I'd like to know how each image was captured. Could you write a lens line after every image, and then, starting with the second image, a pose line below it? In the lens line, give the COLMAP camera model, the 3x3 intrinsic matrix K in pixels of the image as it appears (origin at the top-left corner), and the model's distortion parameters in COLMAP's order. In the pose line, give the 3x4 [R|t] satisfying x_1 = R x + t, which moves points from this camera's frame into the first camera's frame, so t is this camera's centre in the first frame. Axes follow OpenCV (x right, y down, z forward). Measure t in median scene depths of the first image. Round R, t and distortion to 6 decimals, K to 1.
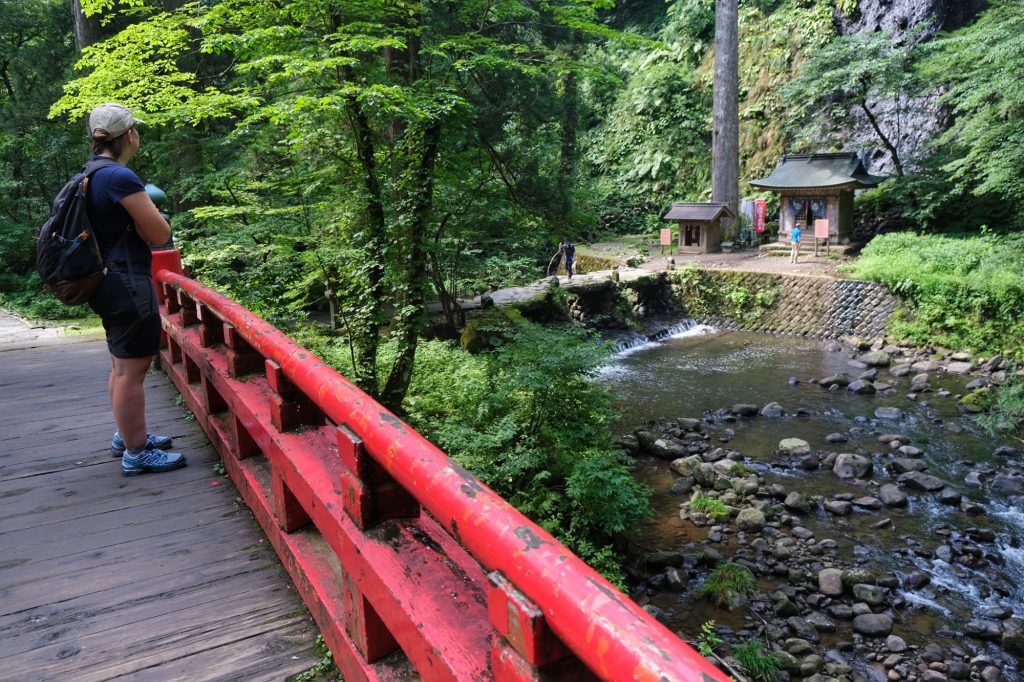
lens RADIAL K [[786.1, 0, 512.0], [0, 786.1, 341.0], [0, 0, 1]] dist [-0.027477, 0.000534]
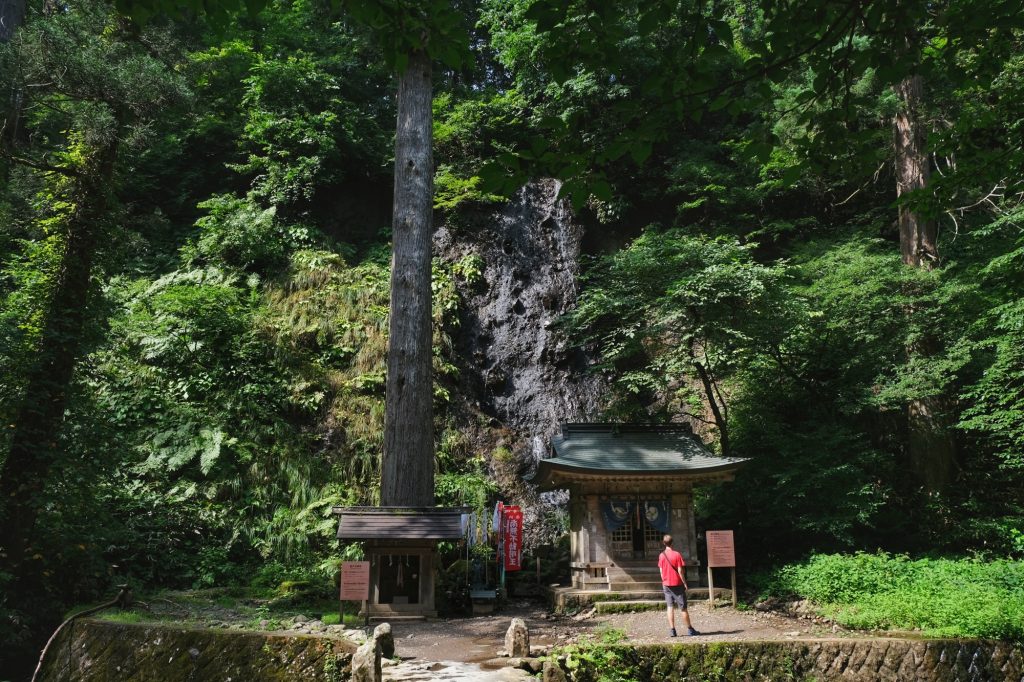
lens RADIAL K [[786.1, 0, 512.0], [0, 786.1, 341.0], [0, 0, 1]] dist [-0.027477, 0.000534]
pose [[0.659836, 0.226104, 0.716585, -0.064456], [0.138961, 0.900486, -0.412087, -0.054137], [-0.738449, 0.371487, 0.562753, 0.555582]]
